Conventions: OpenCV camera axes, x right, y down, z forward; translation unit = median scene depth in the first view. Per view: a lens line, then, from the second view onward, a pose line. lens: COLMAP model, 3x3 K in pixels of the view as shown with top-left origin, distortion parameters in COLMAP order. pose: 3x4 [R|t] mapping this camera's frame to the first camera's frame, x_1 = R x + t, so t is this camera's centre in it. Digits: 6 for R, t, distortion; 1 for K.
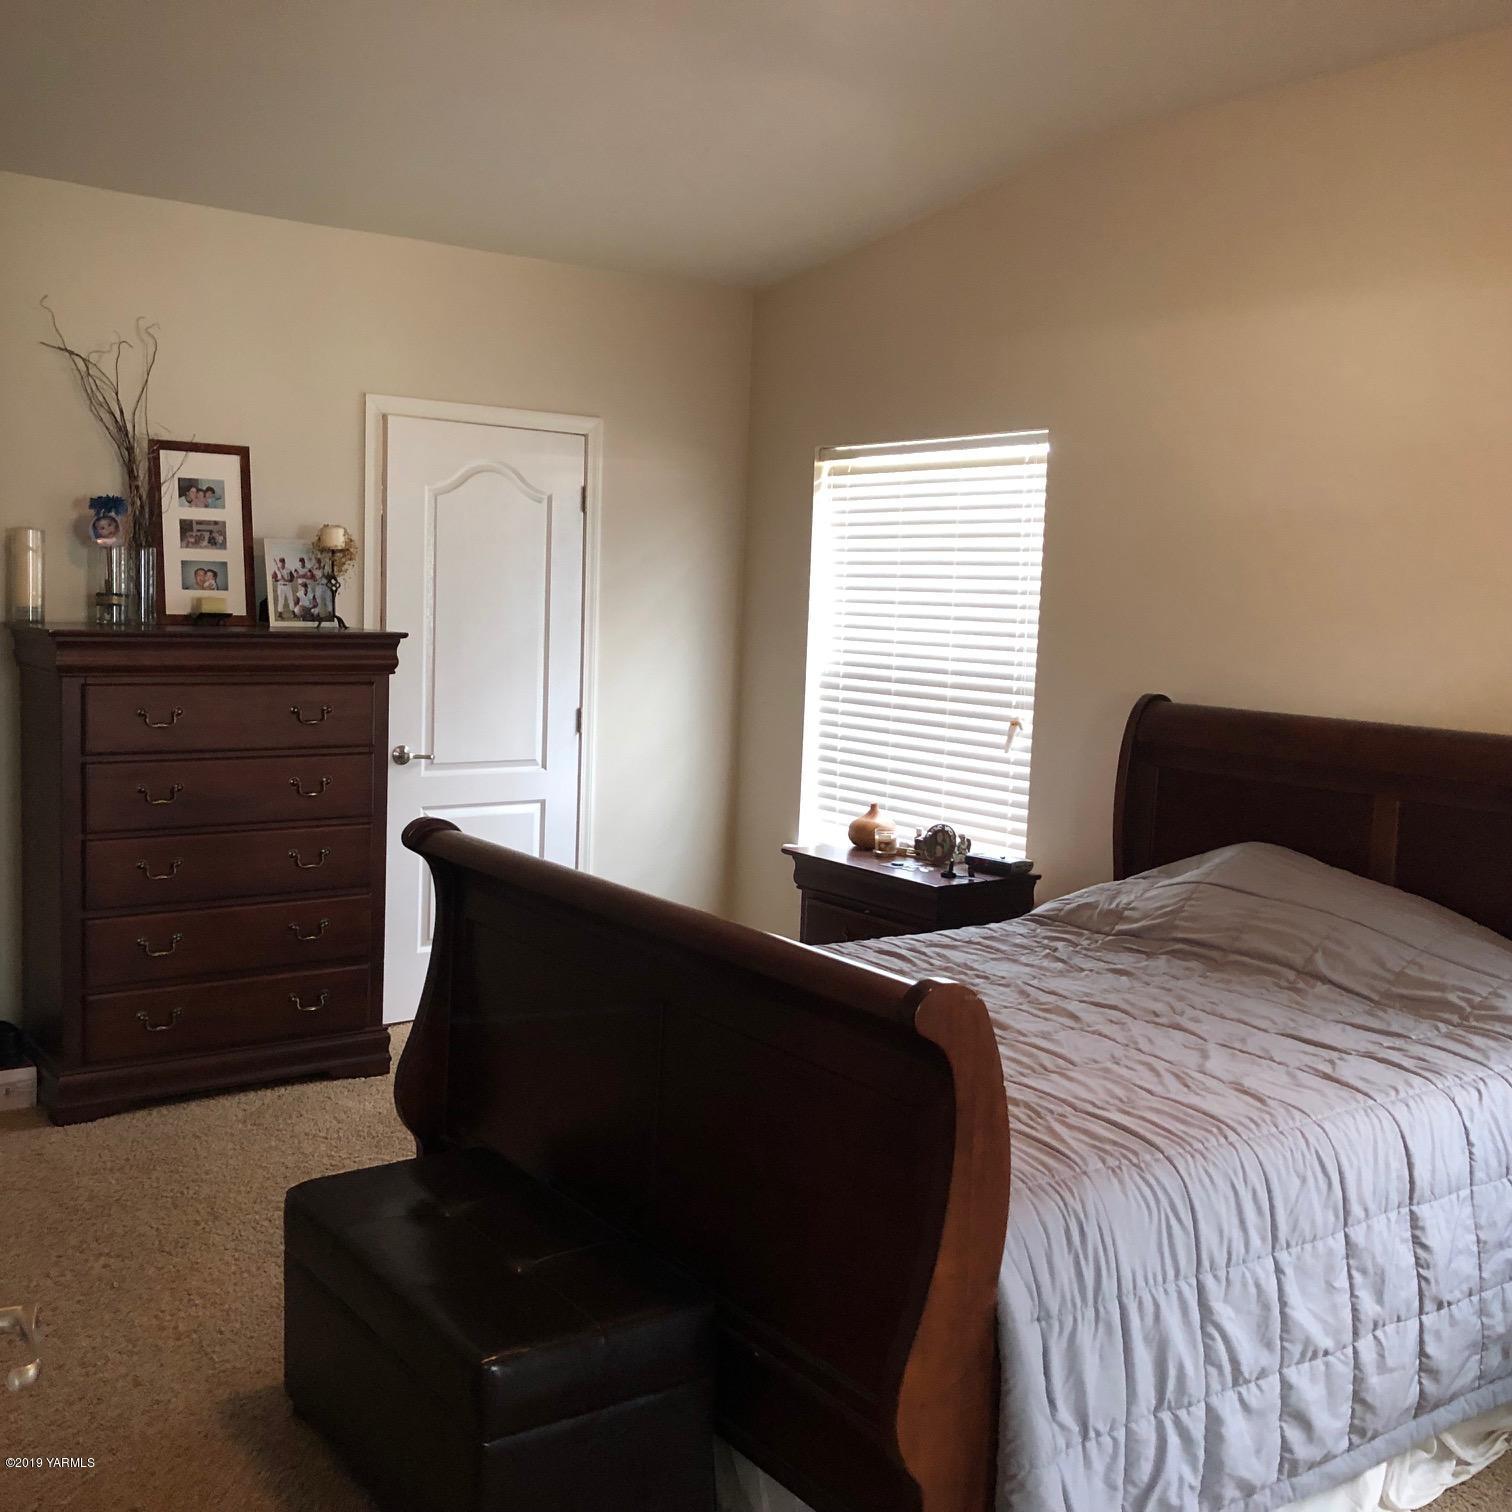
lens RADIAL K [[1676.2, 0, 756.0], [0, 1676.2, 756.0], [0, 0, 1]] dist [0.004620, 0.093012]
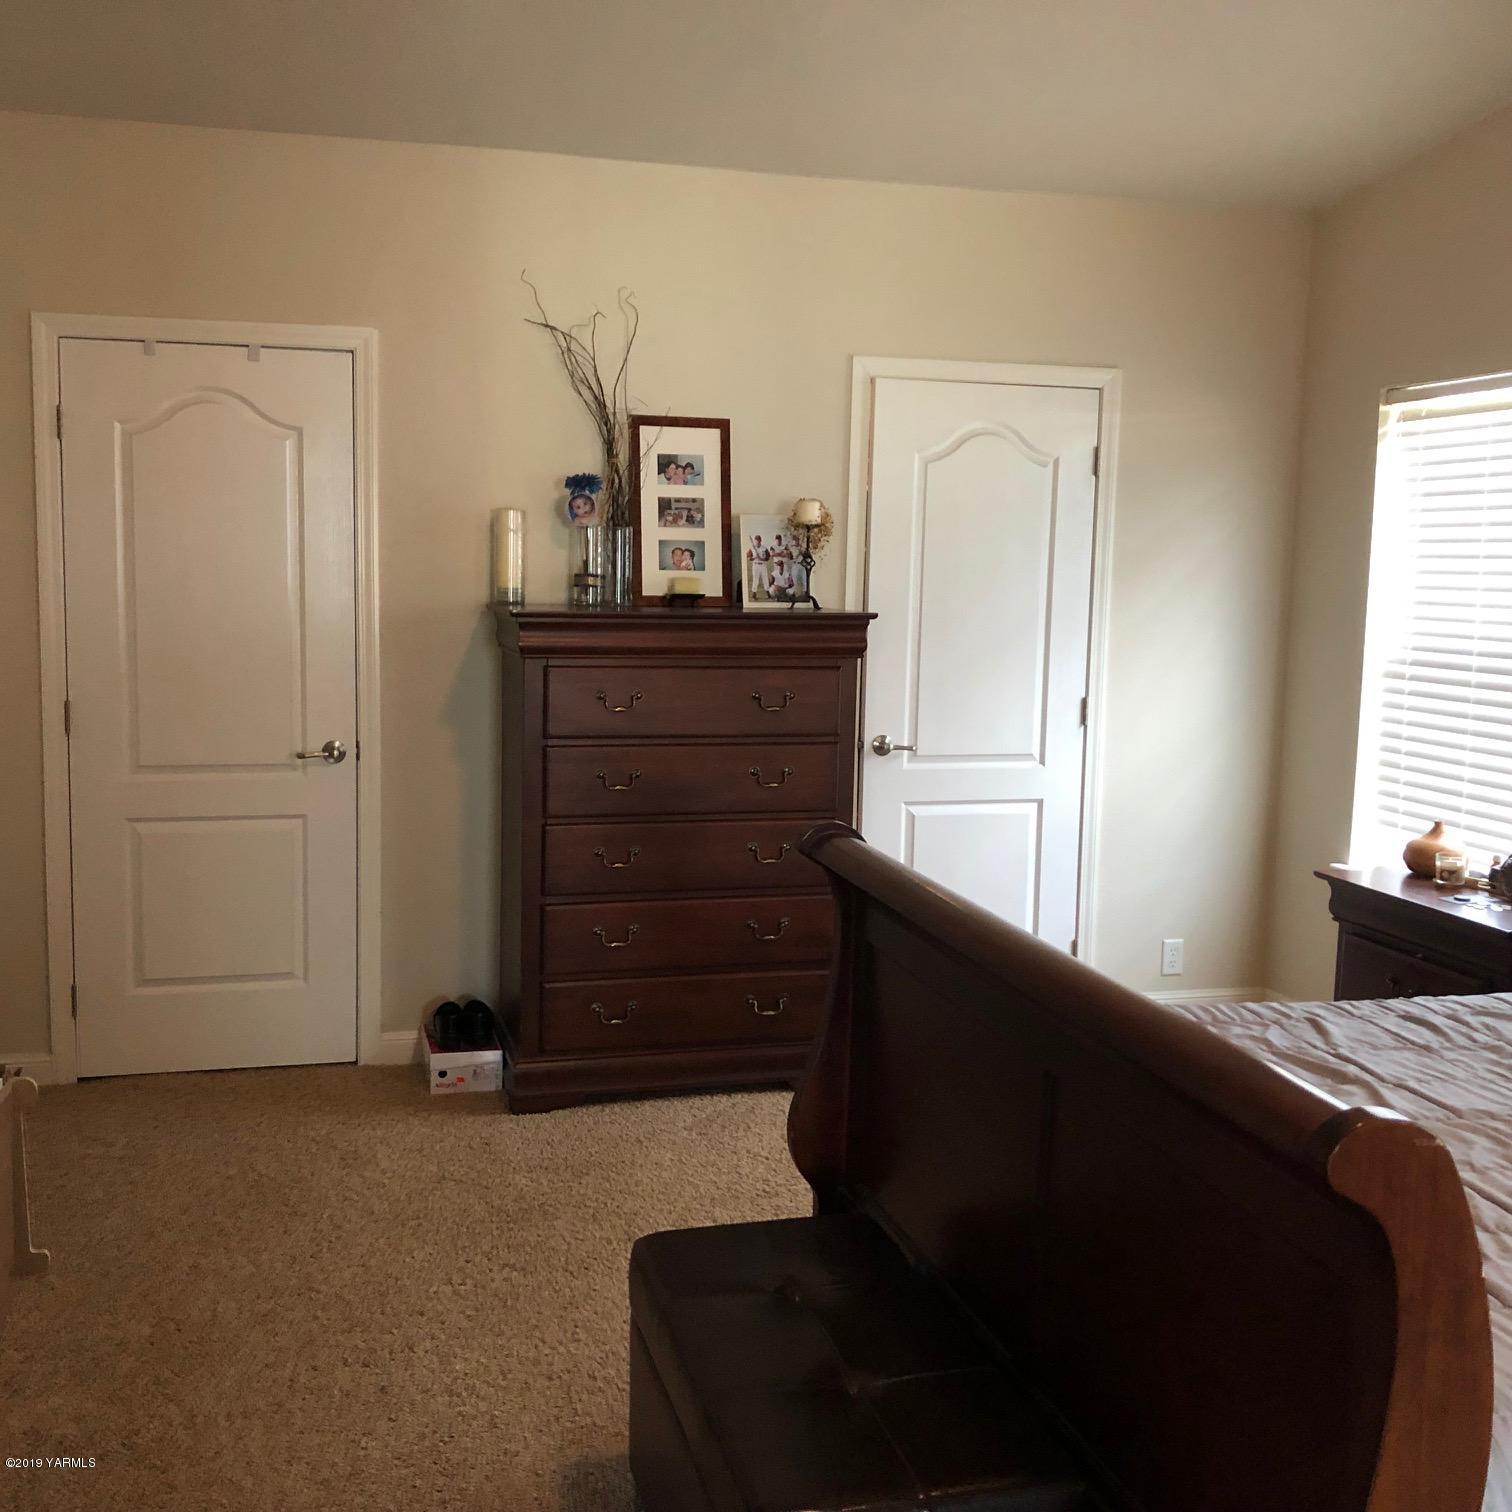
lens RADIAL K [[1664.8, 0, 718.2], [0, 1664.8, 740.8], [0, 0, 1]] dist [0.181144, -0.464459]
pose [[0.931042, 0.025135, -0.364046, 0.044551], [-0.025904, 0.999661, 0.002772, -0.003775], [0.363992, 0.006849, 0.931377, 0.113605]]
